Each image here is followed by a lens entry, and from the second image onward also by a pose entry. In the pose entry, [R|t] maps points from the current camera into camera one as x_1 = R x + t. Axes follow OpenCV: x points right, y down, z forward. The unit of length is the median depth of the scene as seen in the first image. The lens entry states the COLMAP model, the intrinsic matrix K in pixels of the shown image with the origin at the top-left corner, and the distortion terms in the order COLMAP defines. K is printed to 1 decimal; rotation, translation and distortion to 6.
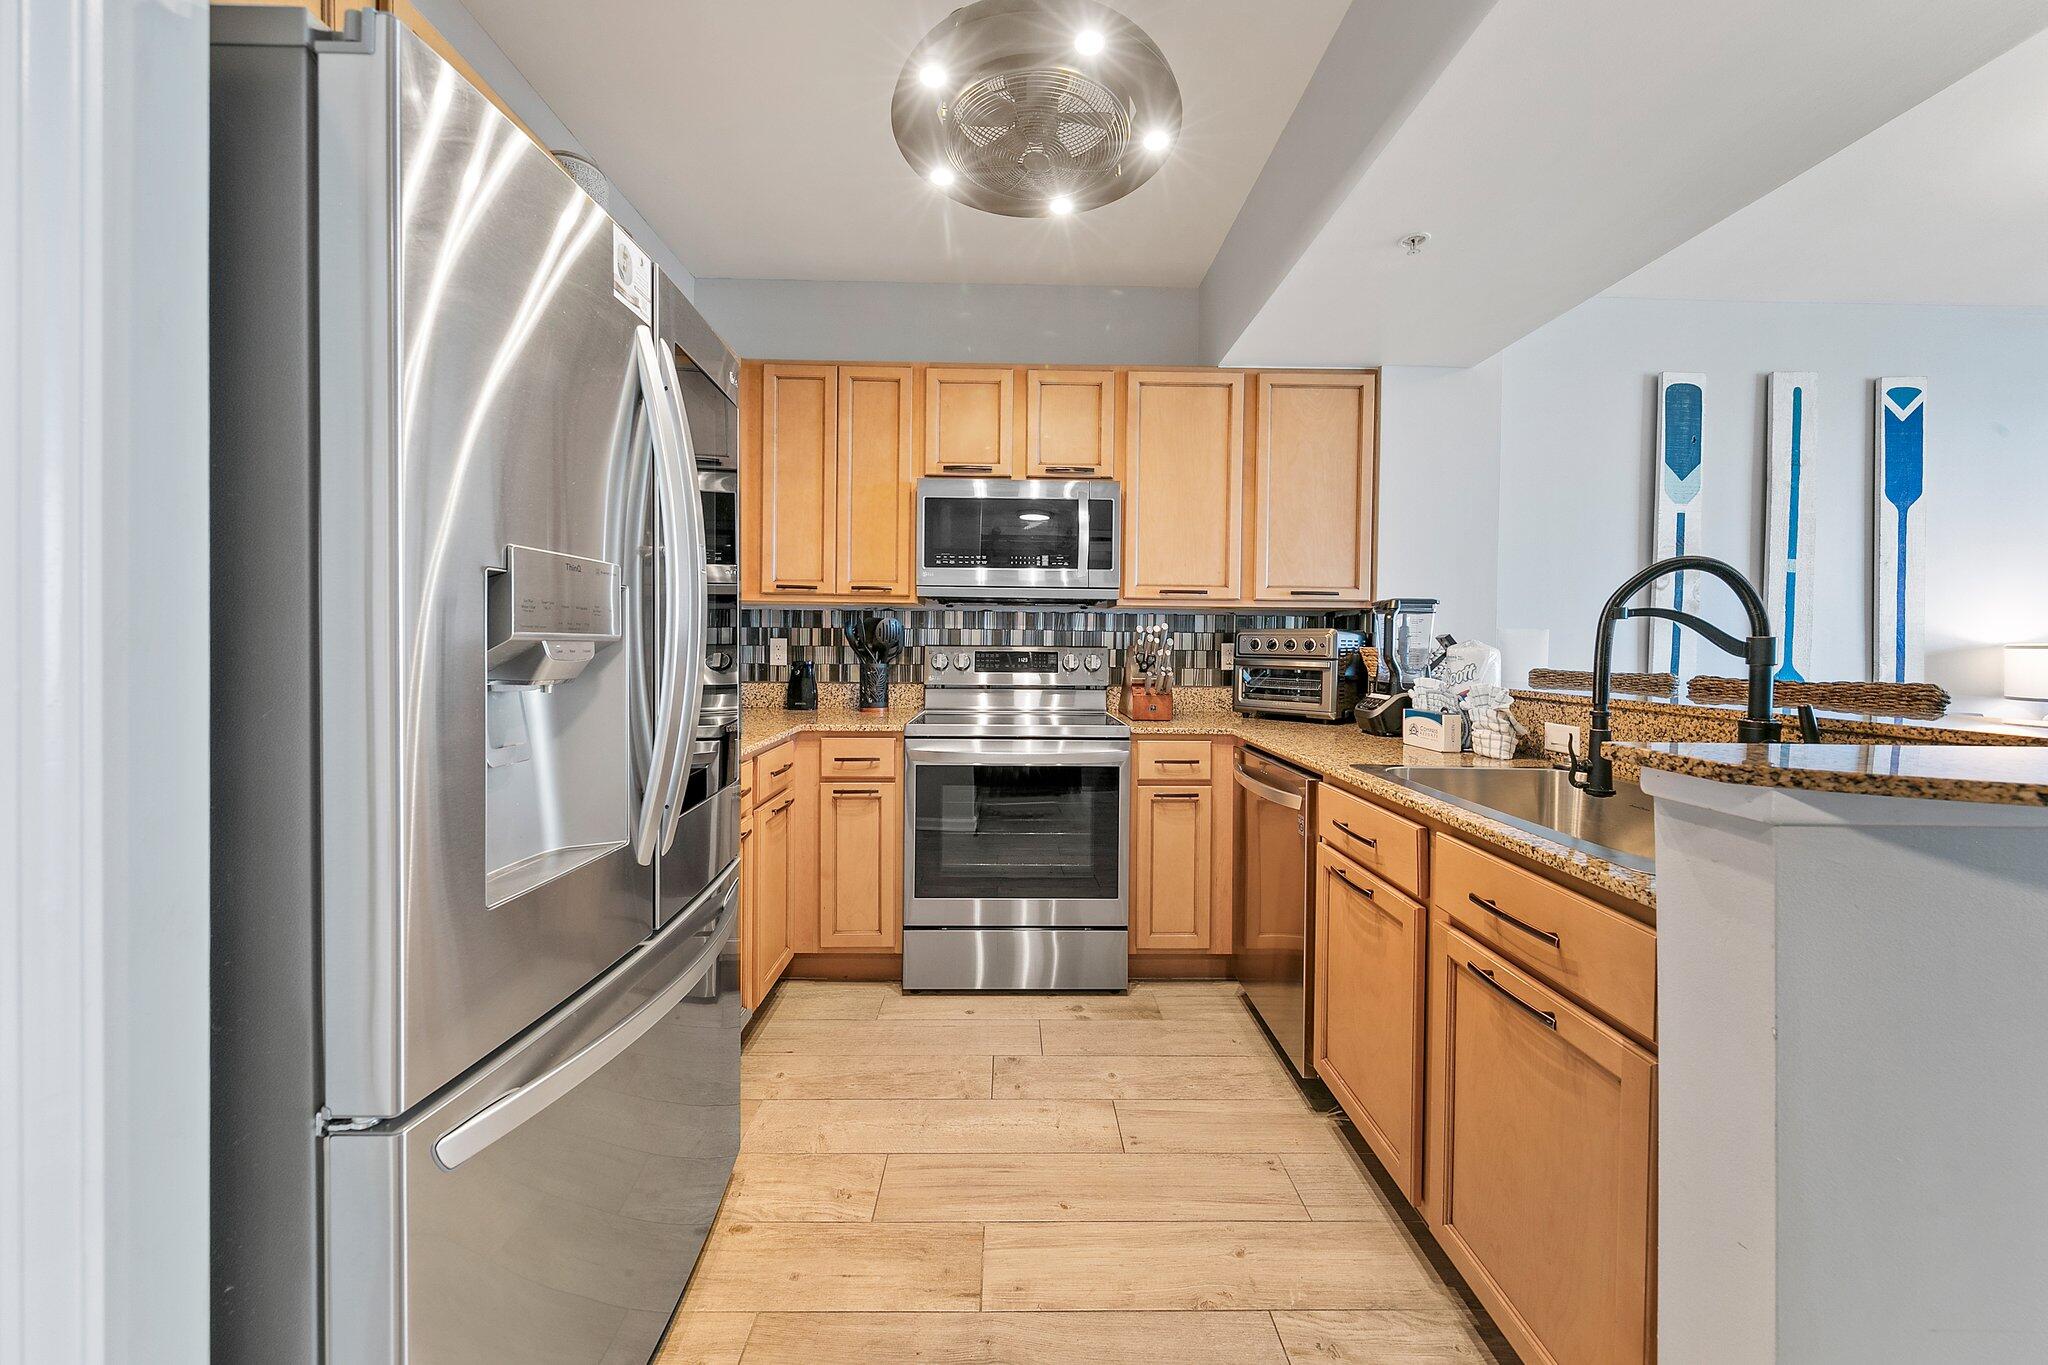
lens RADIAL K [[735.7, 0, 1009.0], [0, 735.7, 652.0], [0, 0, 1]] dist [0.002359, -0.000555]
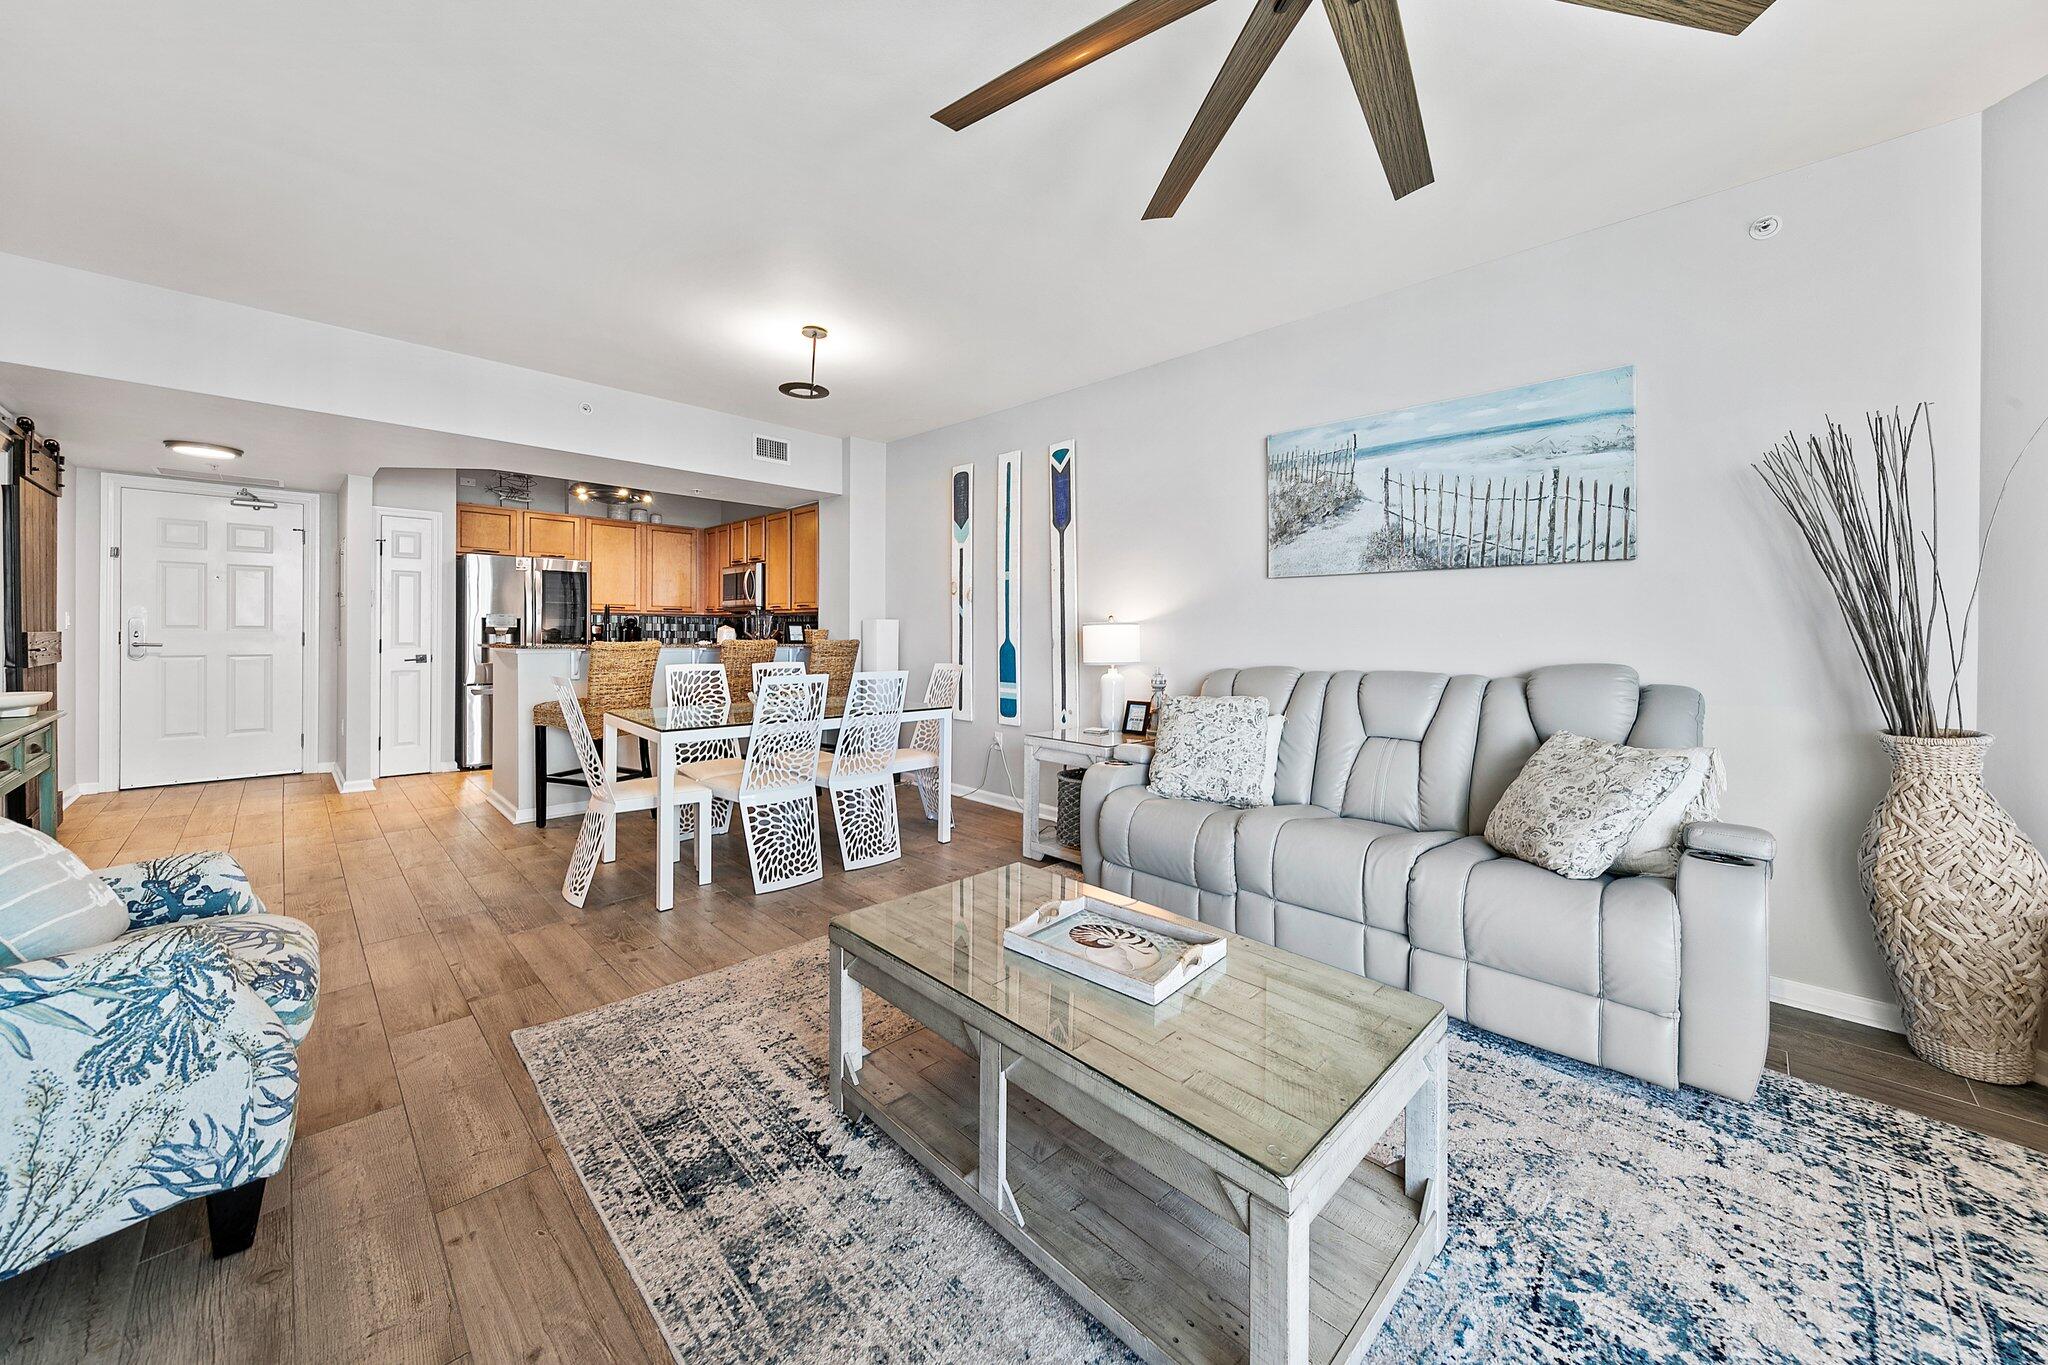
lens RADIAL K [[735.7, 0, 1025.7], [0, 735.7, 647.5], [0, 0, 1]] dist [0.002359, -0.000555]
pose [[0.701692, 0.007447, -0.712441, 2.454817], [-0.008643, 0.999961, 0.001940, 0.036418], [0.712428, 0.004796, 0.701729, -0.081178]]
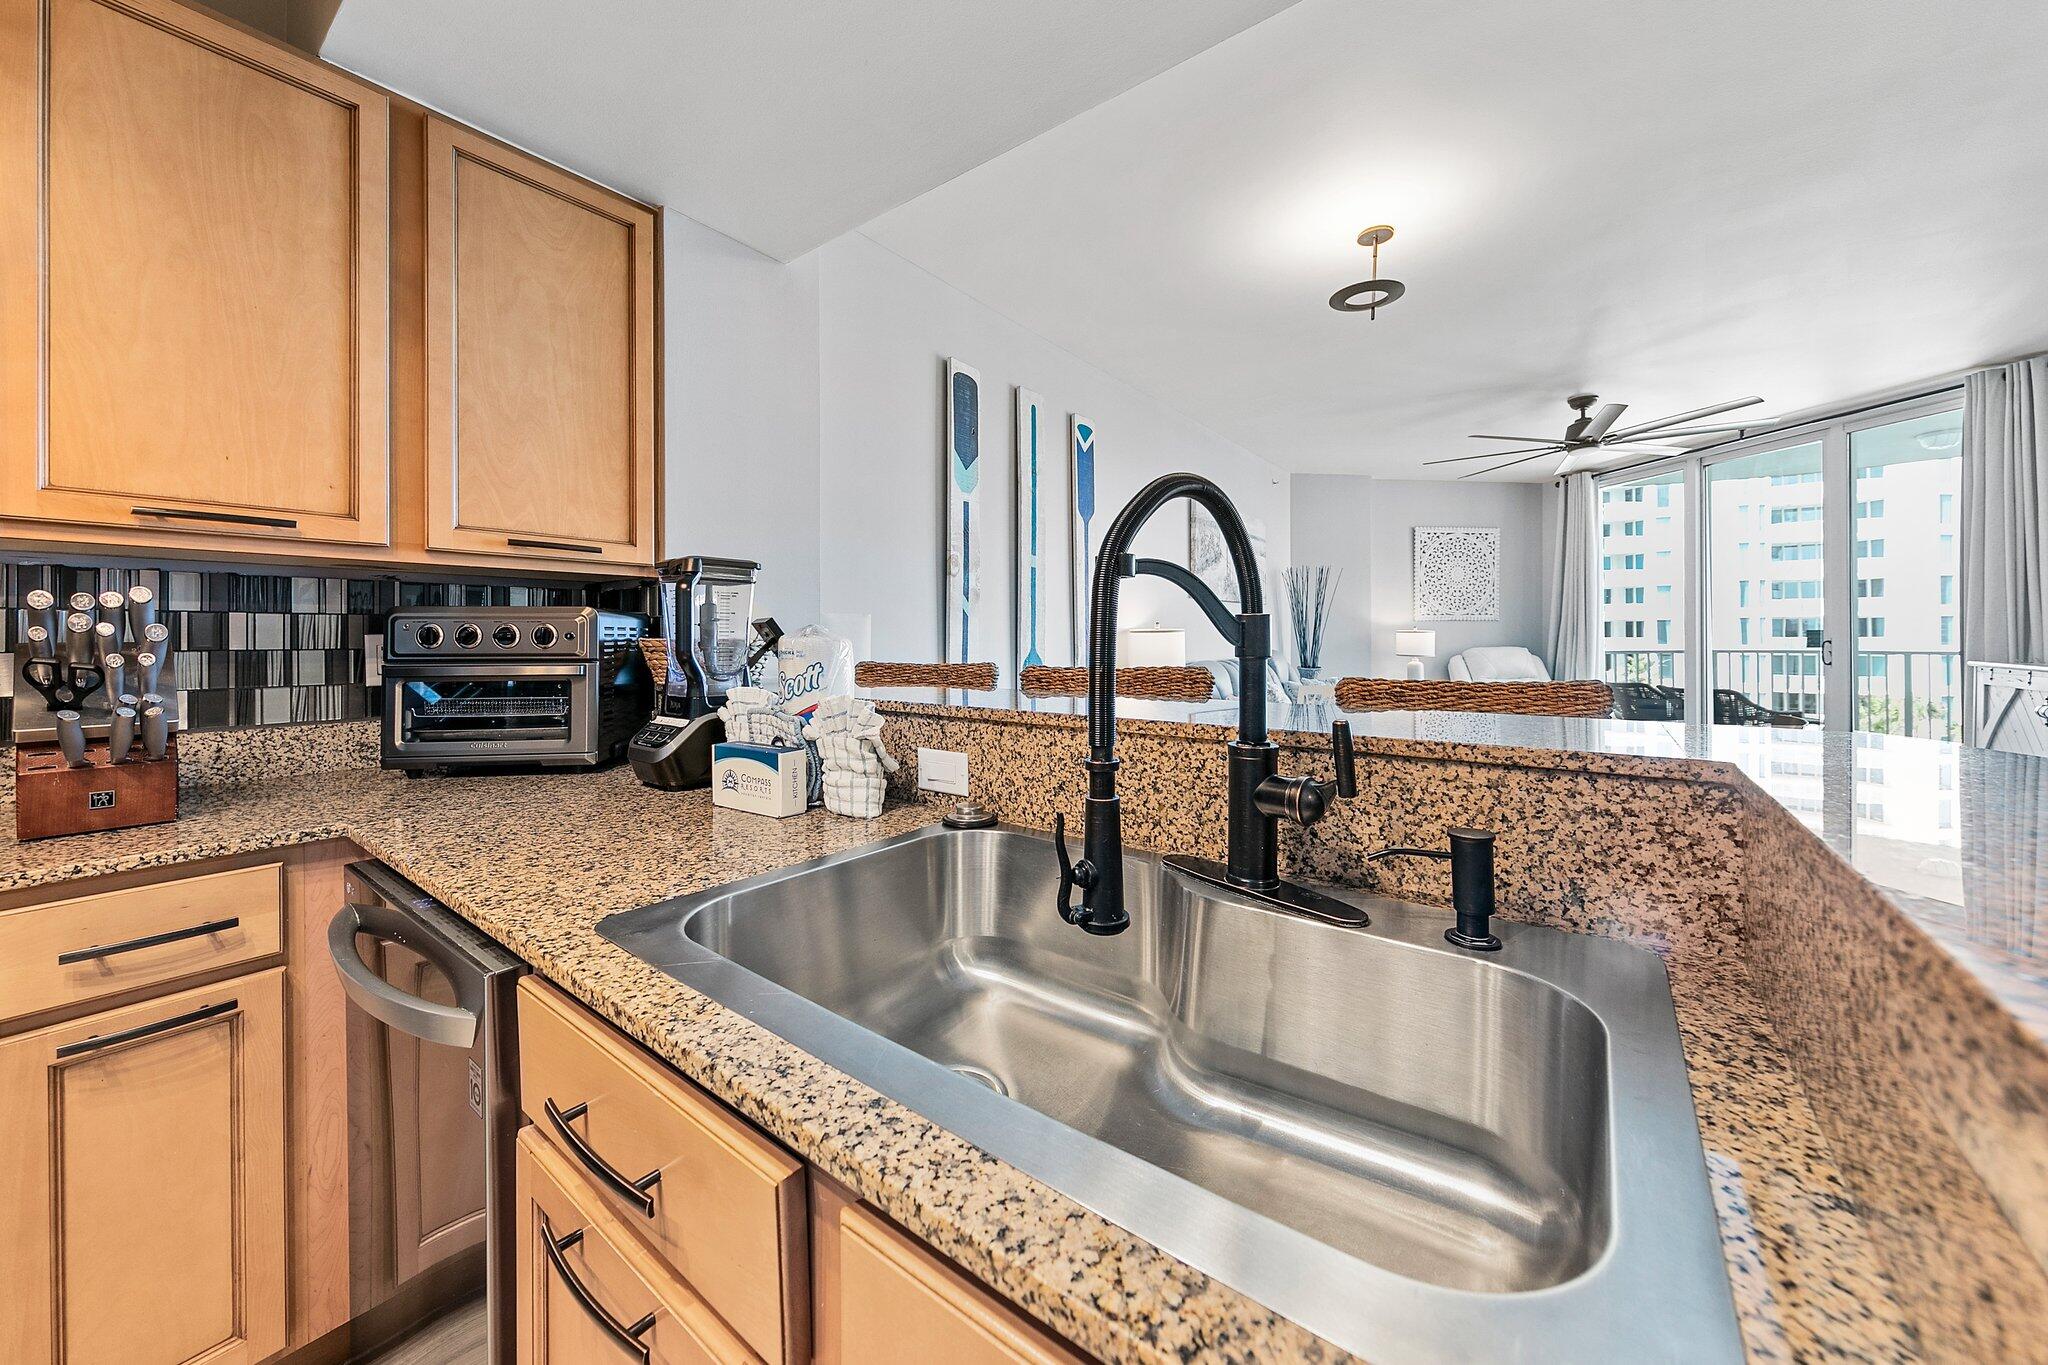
lens RADIAL K [[735.7, 0, 1040.0], [0, 735.7, 642.6], [0, 0, 1]] dist [0.002359, -0.000555]
pose [[0.601925, -0.018798, 0.798331, 0.178545], [0.018721, 0.999780, 0.009427, -0.002398], [-0.798333, 0.009271, 0.602145, 0.344540]]
